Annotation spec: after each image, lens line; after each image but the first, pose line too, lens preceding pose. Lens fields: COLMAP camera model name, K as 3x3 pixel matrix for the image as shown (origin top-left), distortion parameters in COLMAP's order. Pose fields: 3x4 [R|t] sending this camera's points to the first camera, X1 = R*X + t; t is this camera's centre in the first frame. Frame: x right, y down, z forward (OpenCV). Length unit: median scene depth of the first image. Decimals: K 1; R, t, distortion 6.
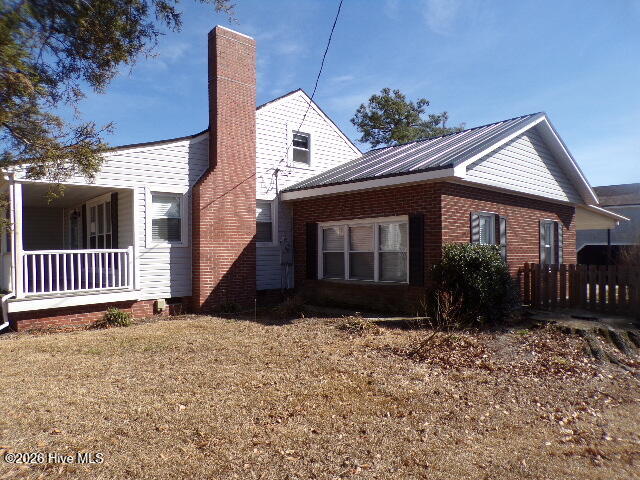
lens RADIAL K [[460.2, 0, 316.2], [0, 460.2, 243.6], [0, 0, 1]] dist [0.007050, 0.004677]
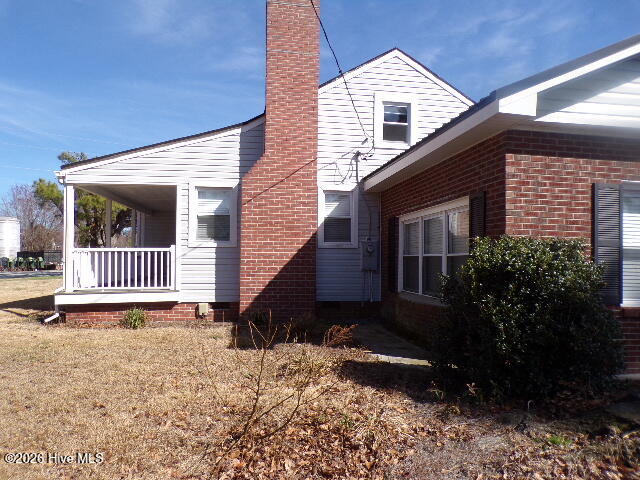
lens RADIAL K [[460.2, 0, 321.4], [0, 460.2, 238.5], [0, 0, 1]] dist [0.007050, 0.004677]
pose [[0.832167, -0.004569, -0.554506, 0.360787], [-0.010586, 0.999653, -0.024123, 0.011359], [0.554424, 0.025944, 0.831830, 0.352071]]
